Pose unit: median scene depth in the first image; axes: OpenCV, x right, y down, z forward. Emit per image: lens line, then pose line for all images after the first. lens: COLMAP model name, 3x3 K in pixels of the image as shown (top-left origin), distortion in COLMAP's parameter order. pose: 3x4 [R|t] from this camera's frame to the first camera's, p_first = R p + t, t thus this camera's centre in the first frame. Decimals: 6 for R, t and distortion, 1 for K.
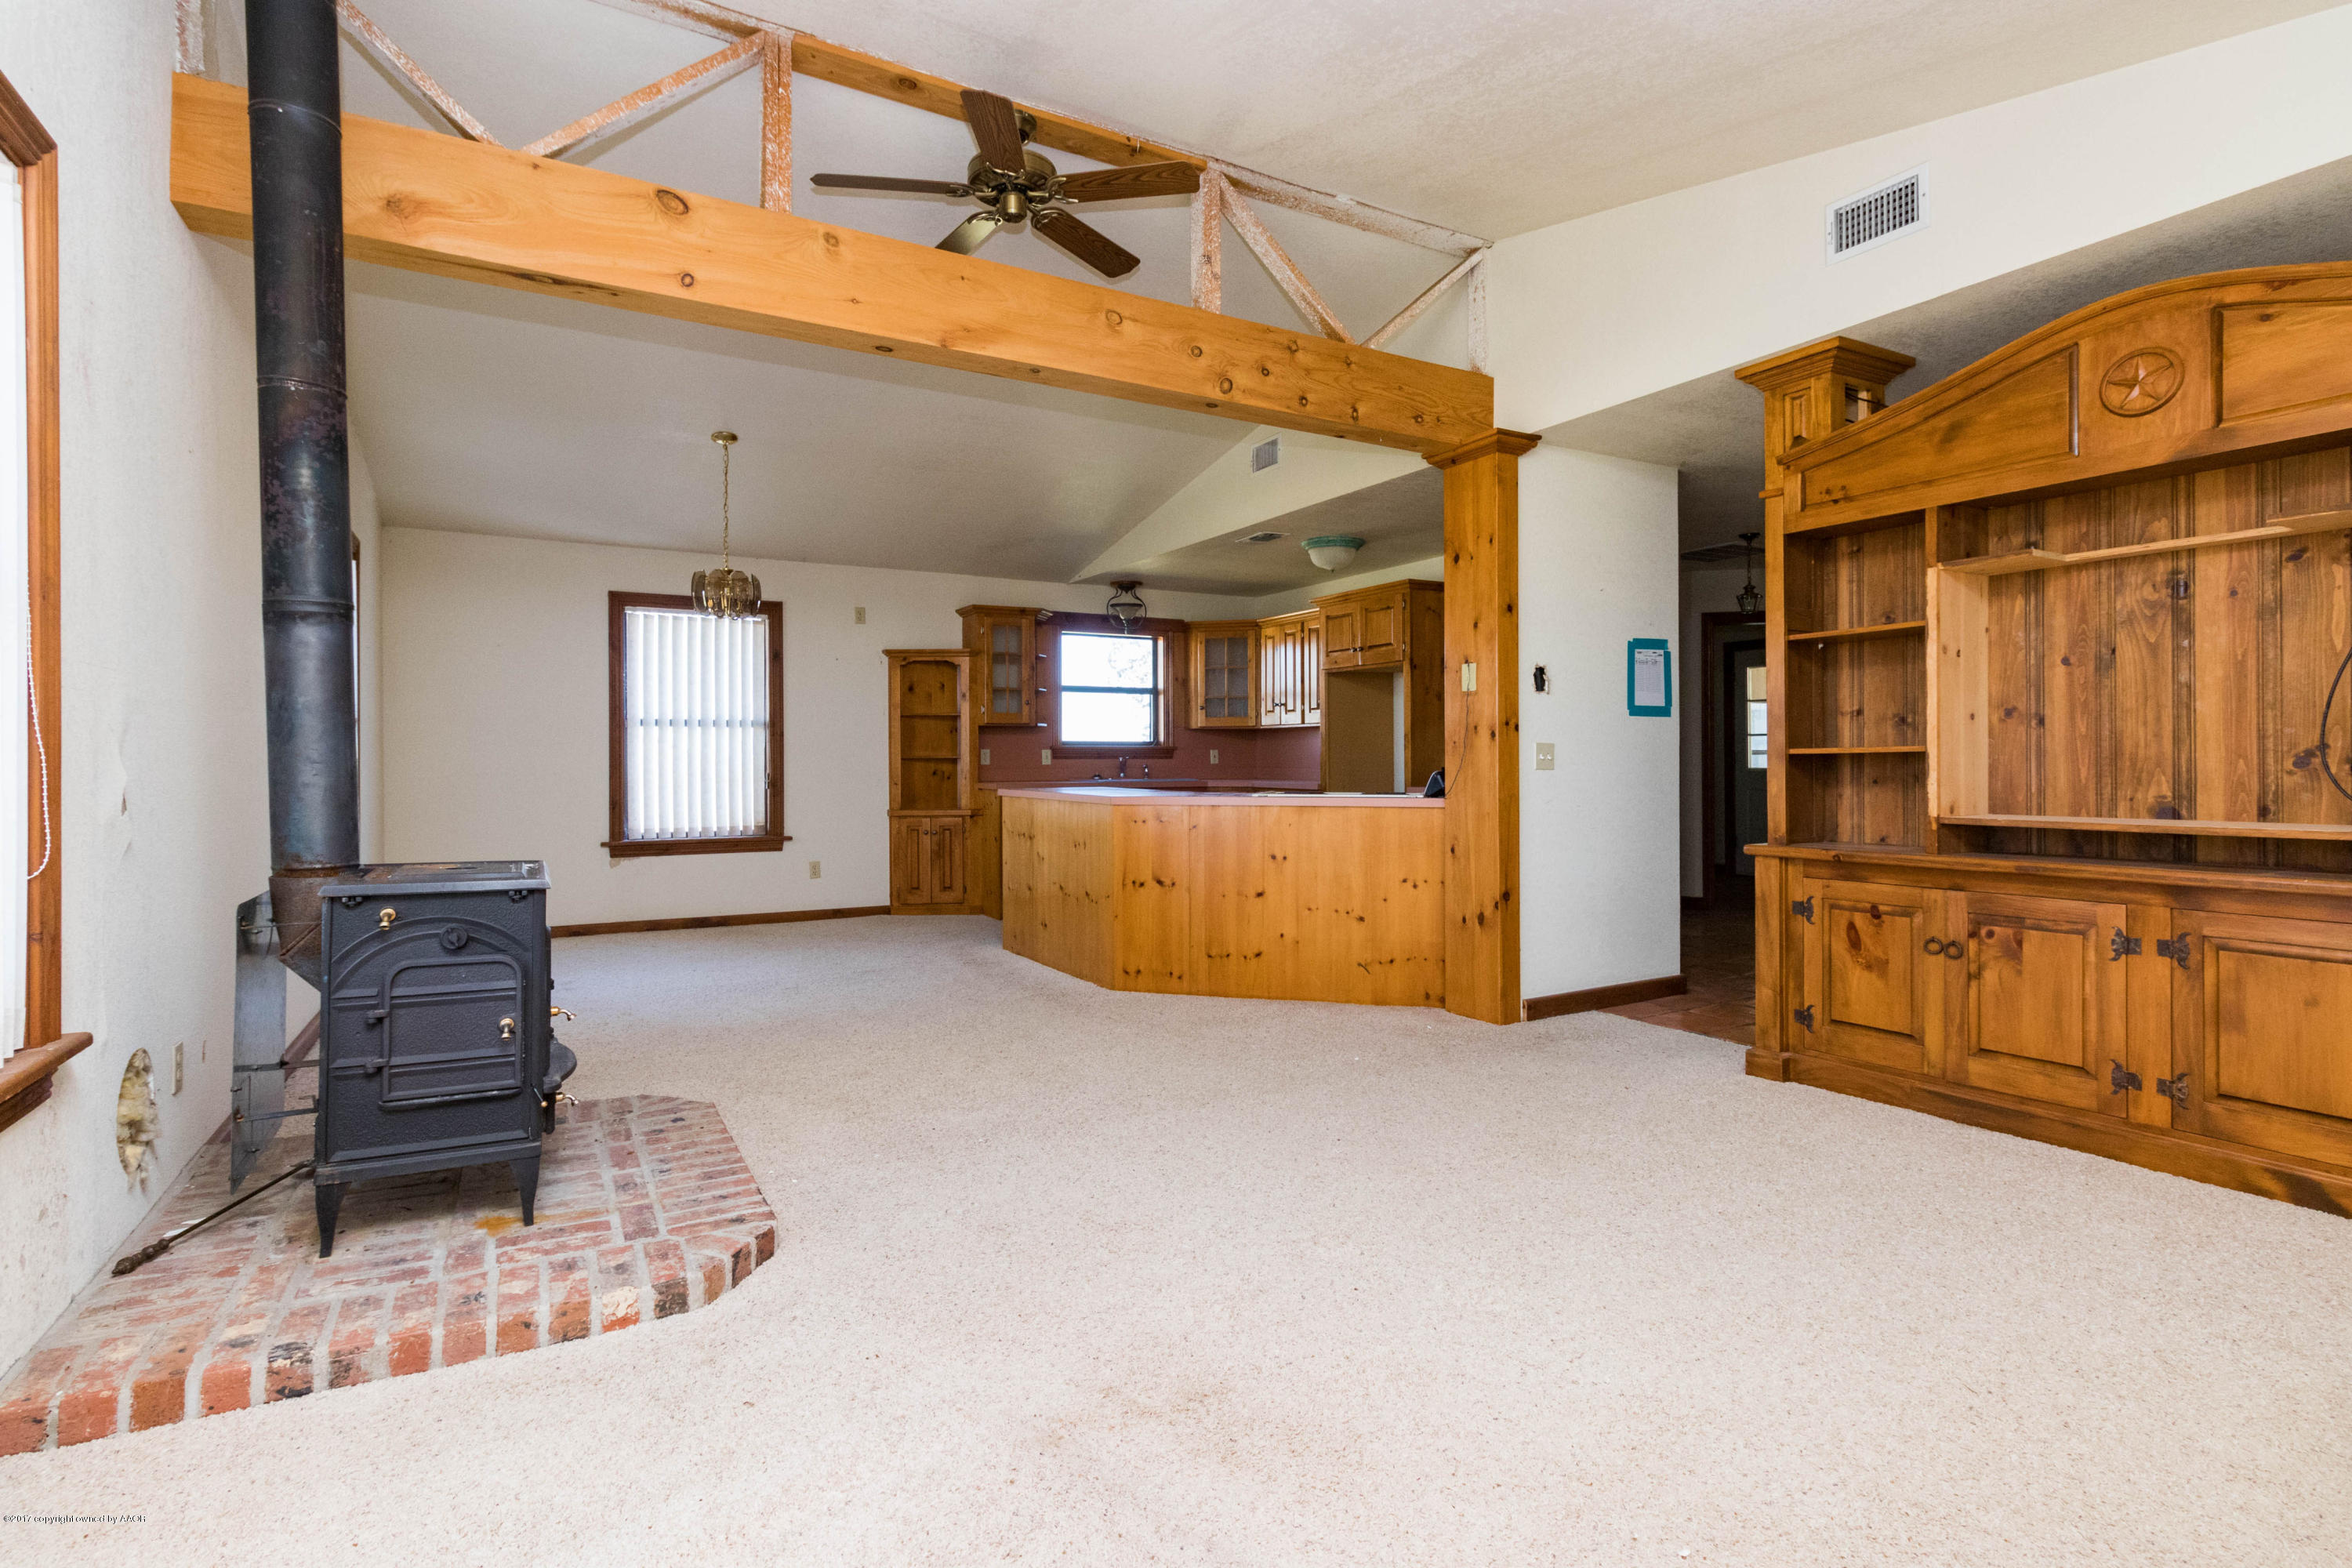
lens RADIAL K [[1113.3, 0, 1141.5], [0, 1113.3, 765.4], [0, 0, 1]] dist [-0.002593, -0.000335]
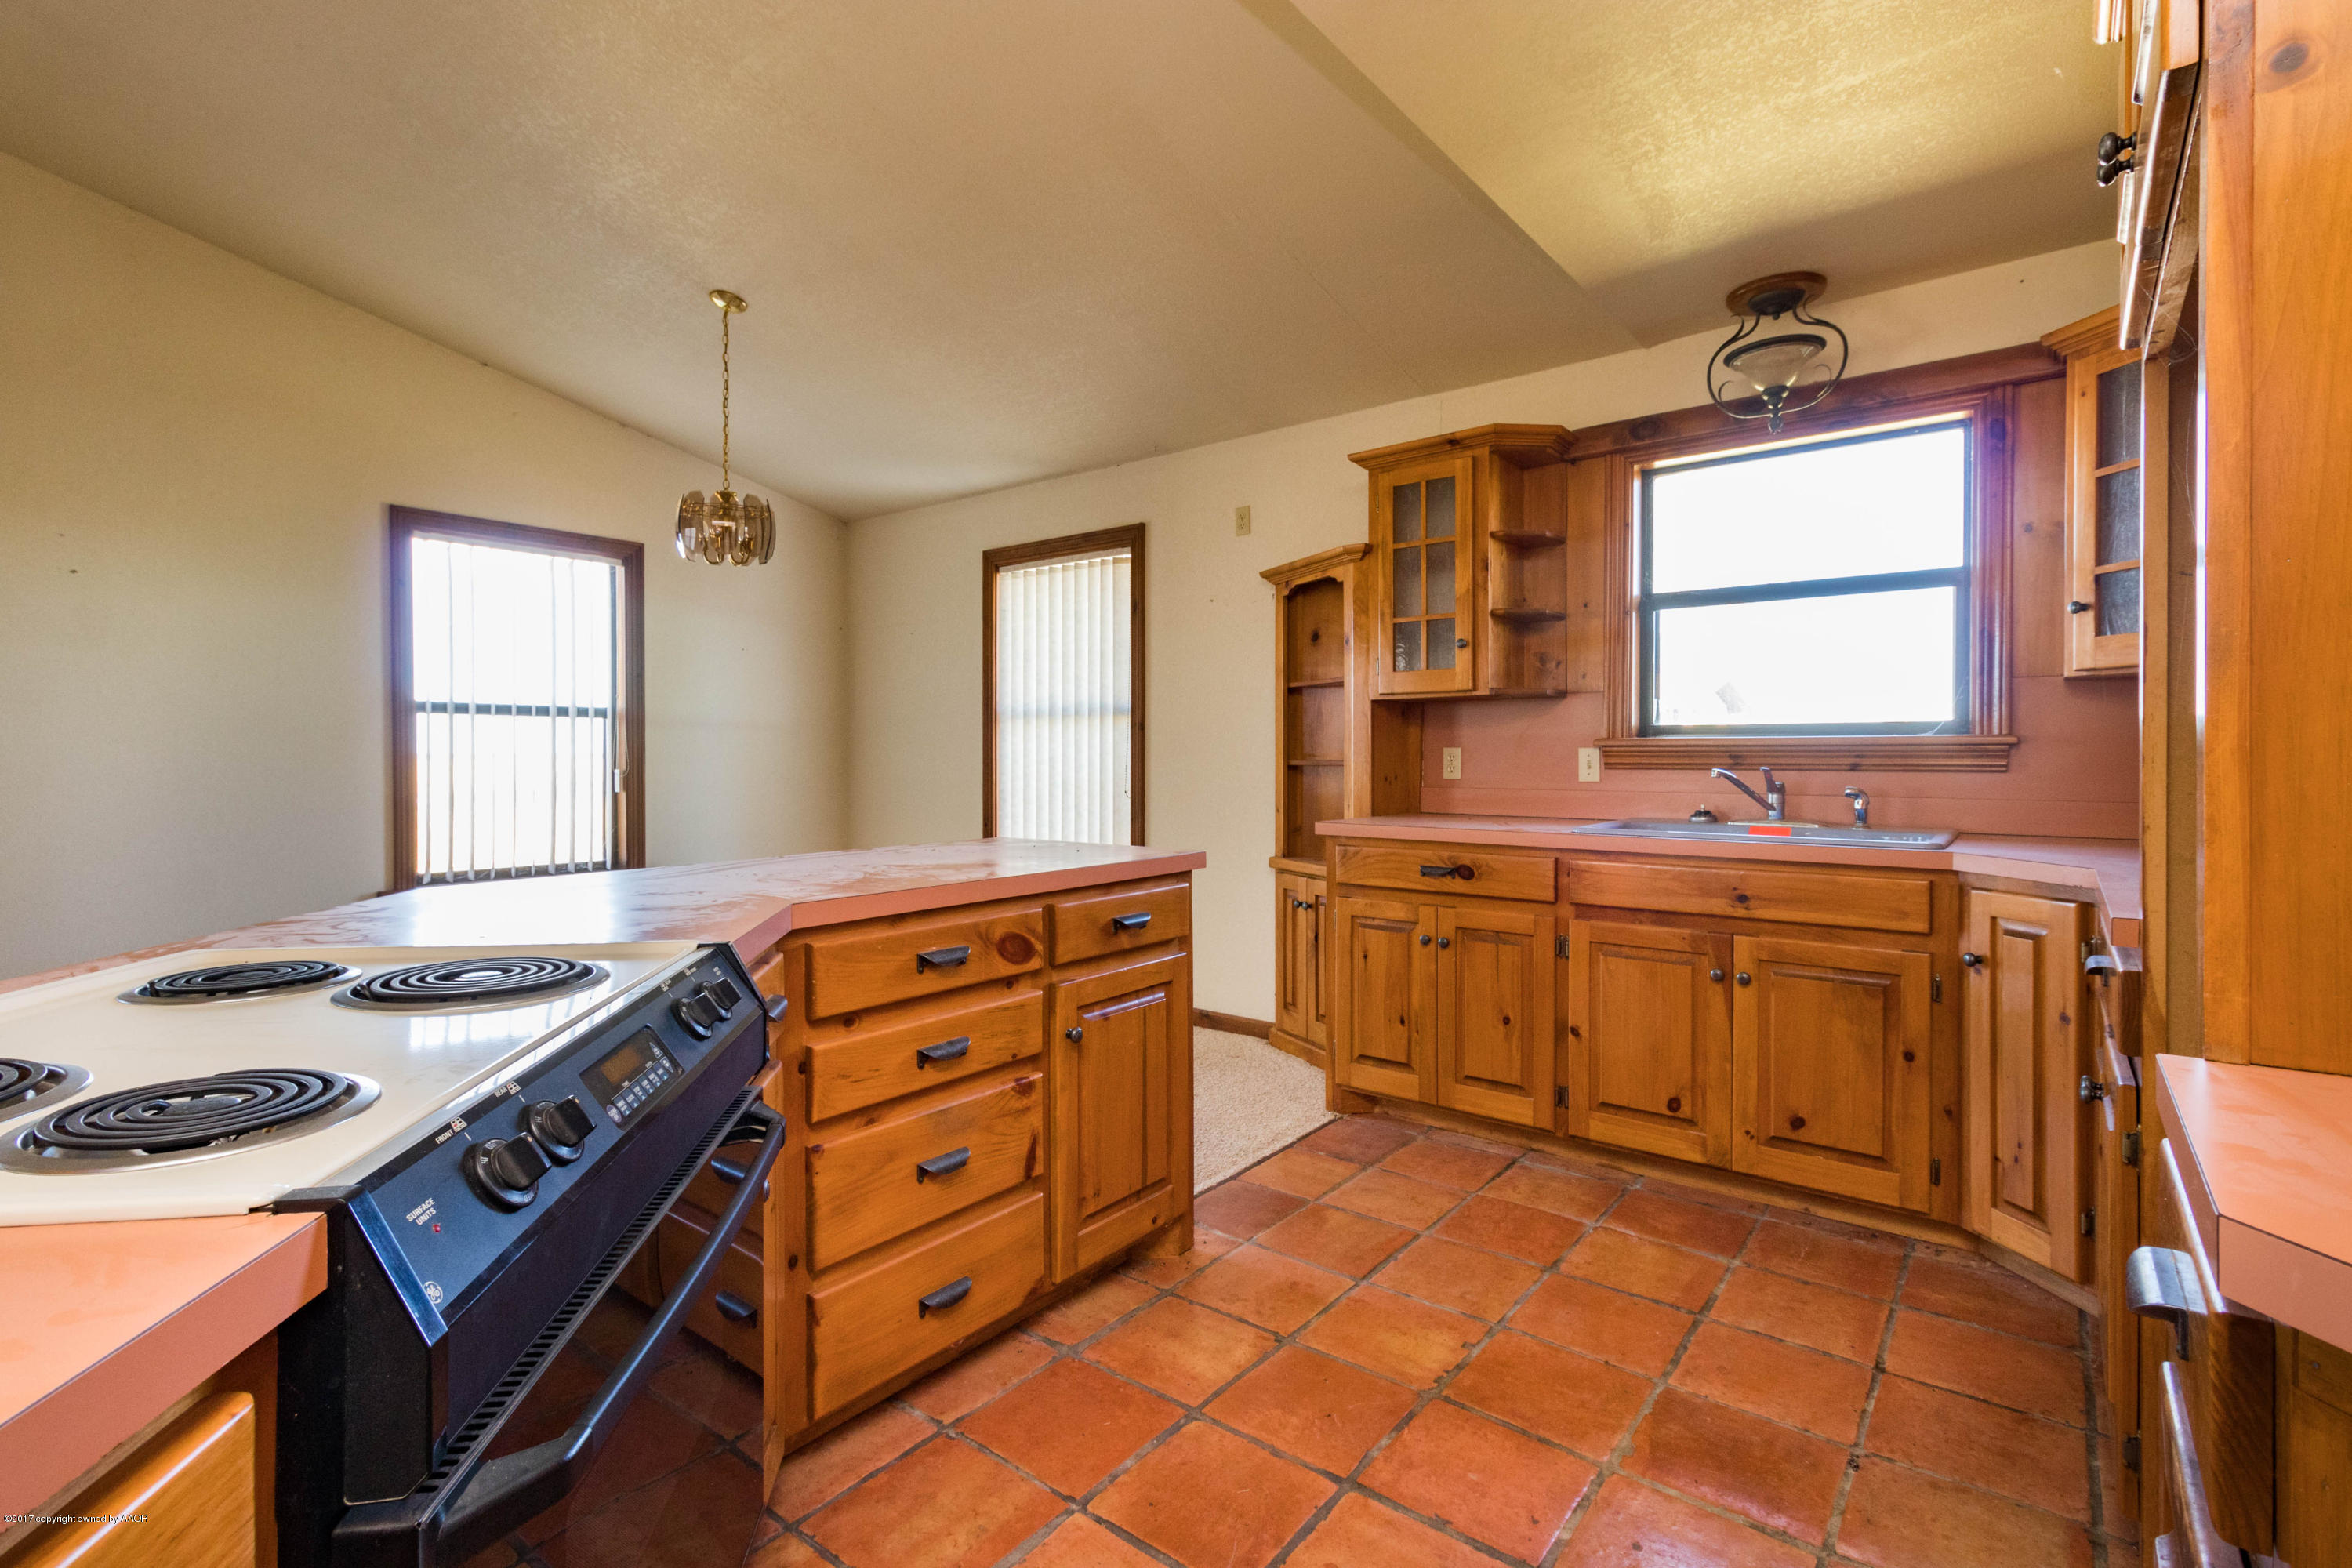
lens RADIAL K [[1113.3, 0, 1141.5], [0, 1113.3, 765.4], [0, 0, 1]] dist [-0.002593, -0.000335]
pose [[0.361350, 0.011102, -0.932364, 0.301069], [-0.009381, 0.999922, 0.008271, -0.010565], [0.932383, 0.005758, 0.361426, 0.796733]]
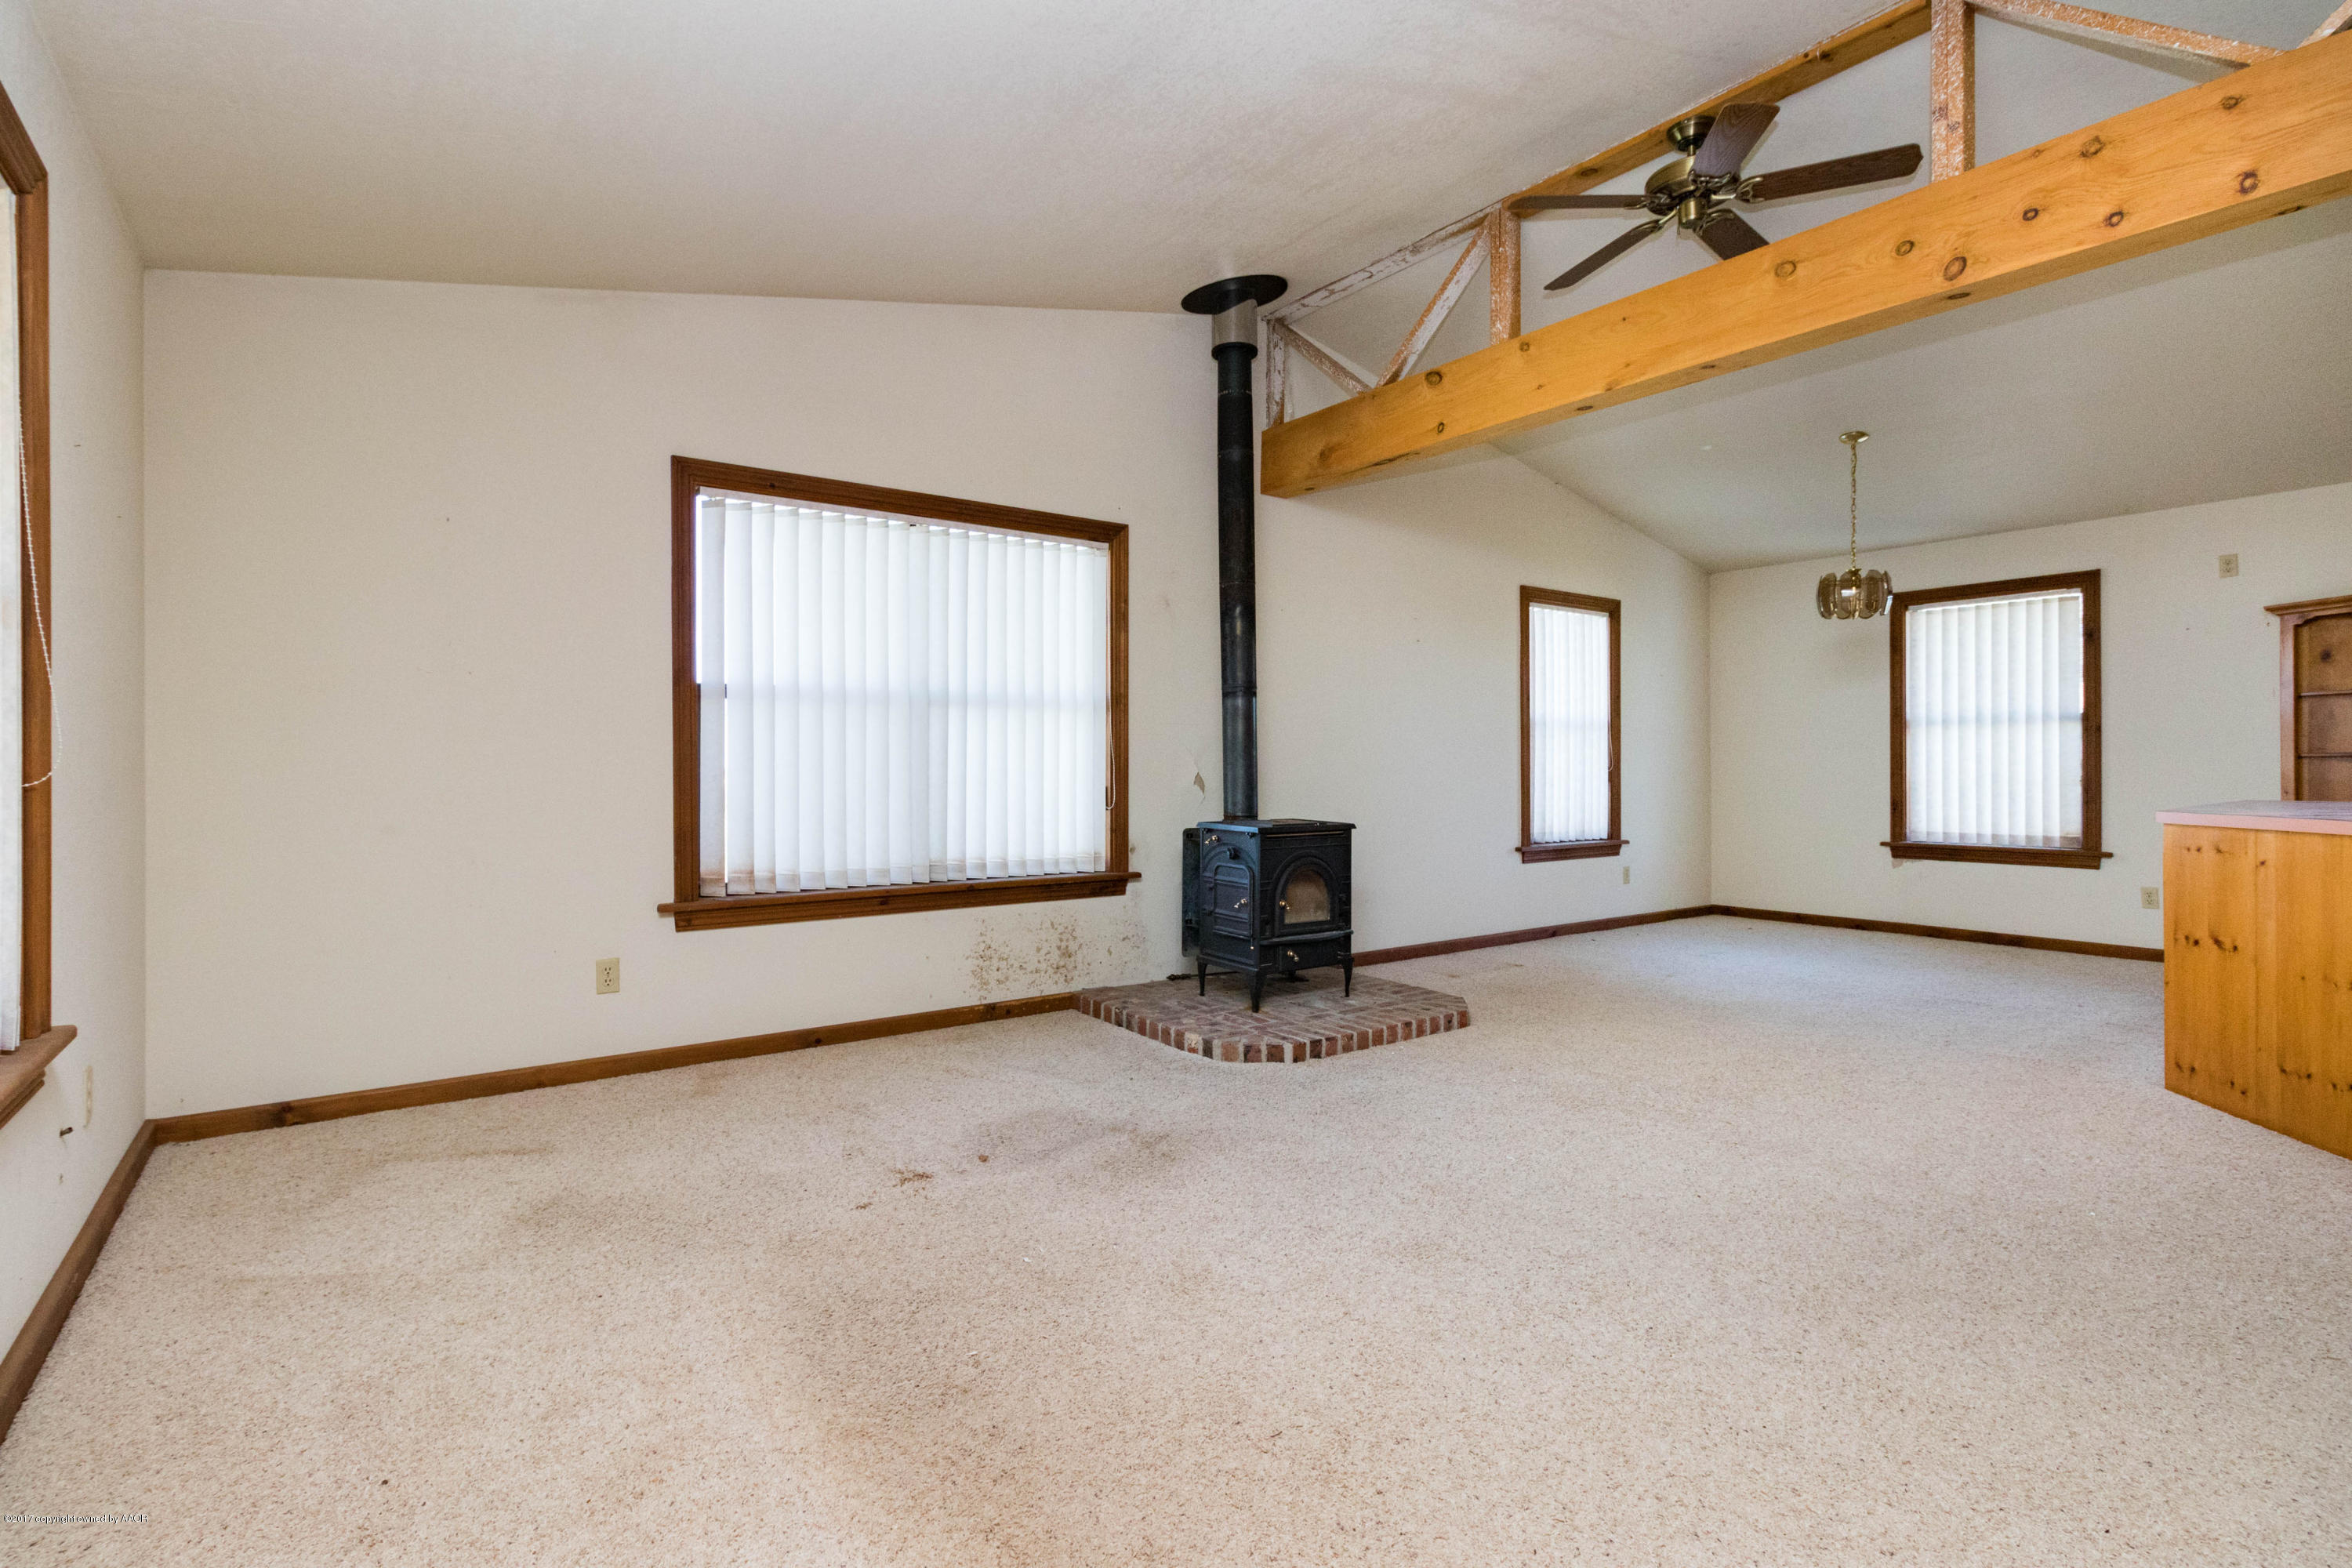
lens RADIAL K [[1113.3, 0, 1141.5], [0, 1113.3, 765.4], [0, 0, 1]] dist [-0.002593, -0.000335]
pose [[0.107829, 0.000618, -0.994169, 0.441928], [-0.000895, 0.999999, 0.000525, -0.000652], [0.994169, 0.000833, 0.107829, 0.209936]]
